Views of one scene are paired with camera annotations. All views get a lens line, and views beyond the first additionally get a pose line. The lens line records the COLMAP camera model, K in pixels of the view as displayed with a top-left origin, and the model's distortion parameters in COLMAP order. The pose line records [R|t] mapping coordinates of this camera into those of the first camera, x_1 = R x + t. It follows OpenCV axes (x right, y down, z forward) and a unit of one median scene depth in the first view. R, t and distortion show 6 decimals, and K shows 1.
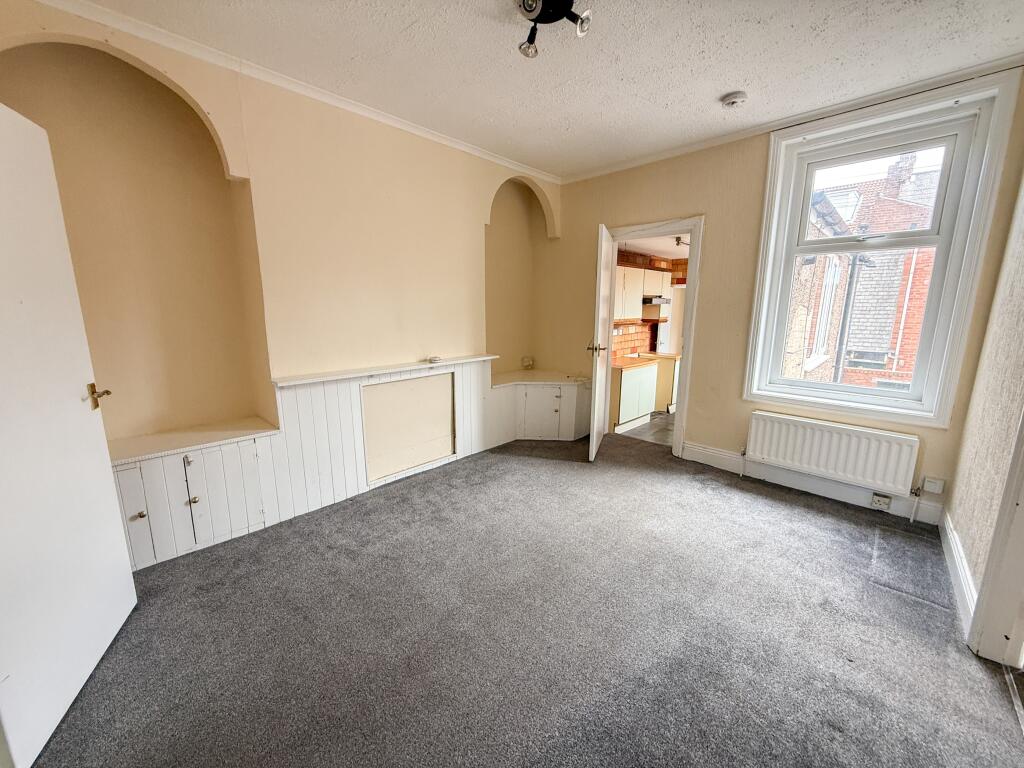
lens RADIAL K [[406.9, 0, 512.0], [0, 406.9, 384.0], [0, 0, 1]] dist [-0.000050, -0.000040]
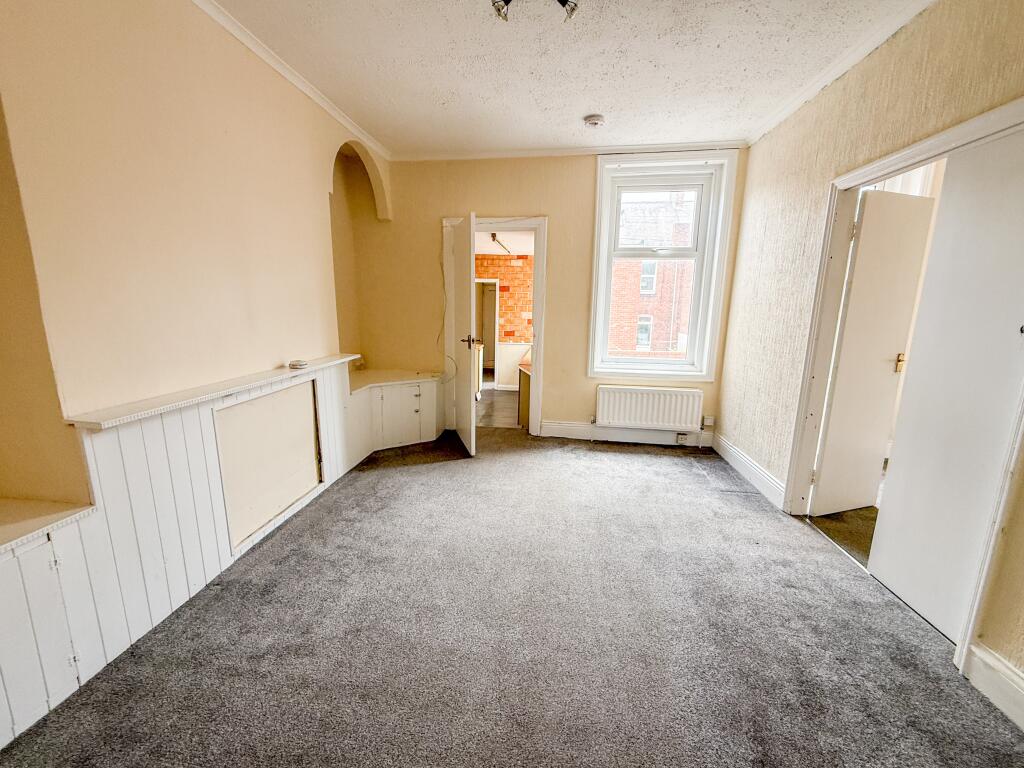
lens RADIAL K [[414.5, 0, 512.0], [0, 414.5, 384.0], [0, 0, 1]] dist [-0.000504, -0.000093]
pose [[0.805850, -0.107243, 0.582327, -0.328592], [0.100775, 0.993954, 0.043593, -0.017849], [-0.583481, 0.023555, 0.811785, 0.146751]]
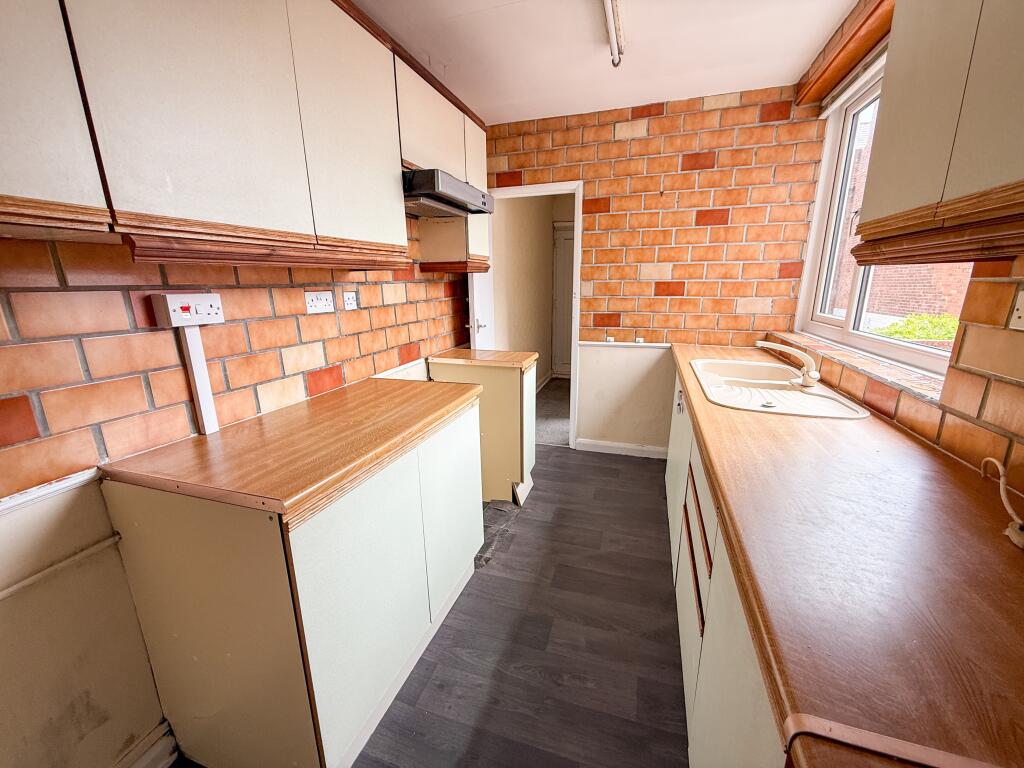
lens RADIAL K [[406.9, 0, 512.0], [0, 406.9, 384.0], [0, 0, 1]] dist [-0.000050, -0.000040]
pose [[0.903988, -0.124047, 0.409168, 0.473753], [0.102766, 0.991972, 0.073691, -0.148480], [-0.415024, -0.024567, 0.909479, 1.311470]]
